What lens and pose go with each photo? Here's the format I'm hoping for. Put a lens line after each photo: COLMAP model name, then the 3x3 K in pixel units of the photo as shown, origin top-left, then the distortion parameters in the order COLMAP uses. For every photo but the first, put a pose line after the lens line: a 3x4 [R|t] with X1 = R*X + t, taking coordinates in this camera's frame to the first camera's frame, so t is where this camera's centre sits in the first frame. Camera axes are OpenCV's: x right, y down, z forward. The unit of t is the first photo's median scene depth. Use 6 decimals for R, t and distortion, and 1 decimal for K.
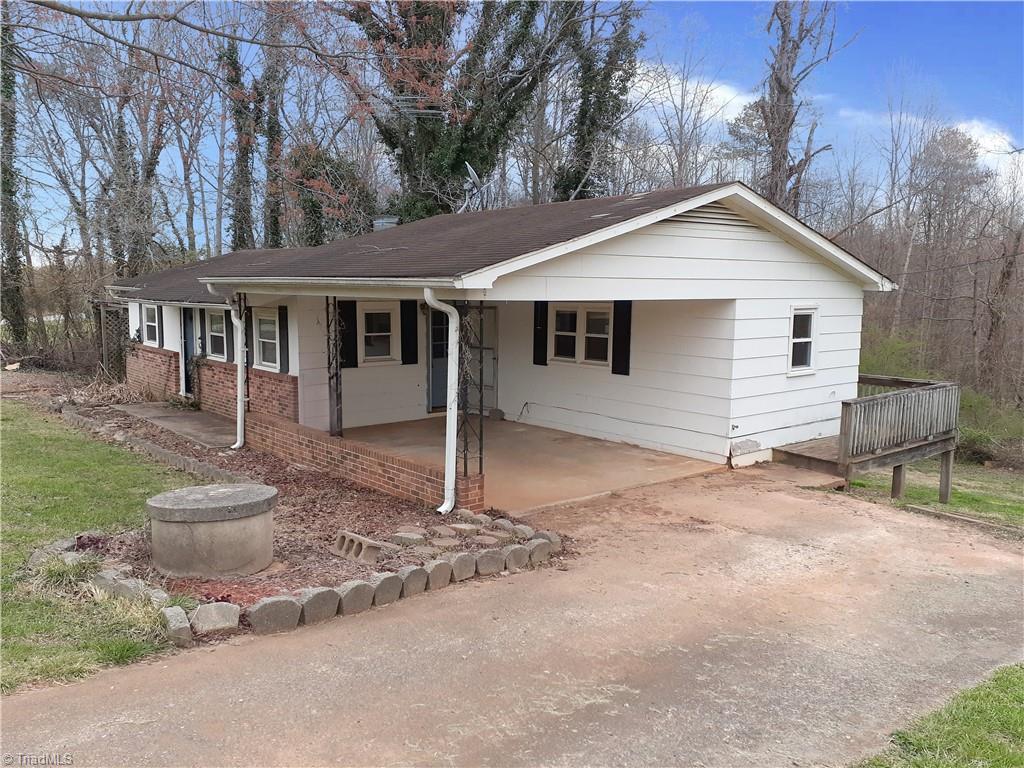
lens RADIAL K [[807.7, 0, 512.0], [0, 807.7, 384.0], [0, 0, 1]] dist [-0.000324, -0.000276]
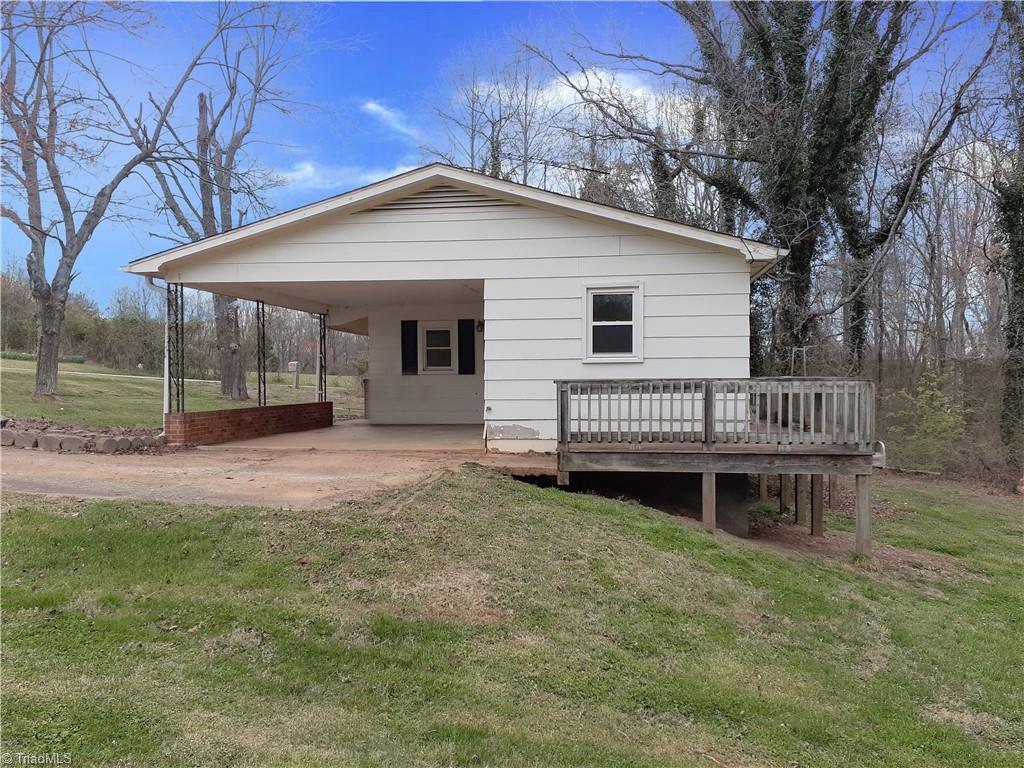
lens RADIAL K [[807.7, 0, 512.0], [0, 807.7, 384.0], [0, 0, 1]] dist [-0.000324, -0.000276]
pose [[0.715845, -0.000607, -0.698259, 0.918602], [-0.073322, 0.994406, -0.076034, 0.089691], [0.694399, 0.105627, 0.711796, 0.301390]]
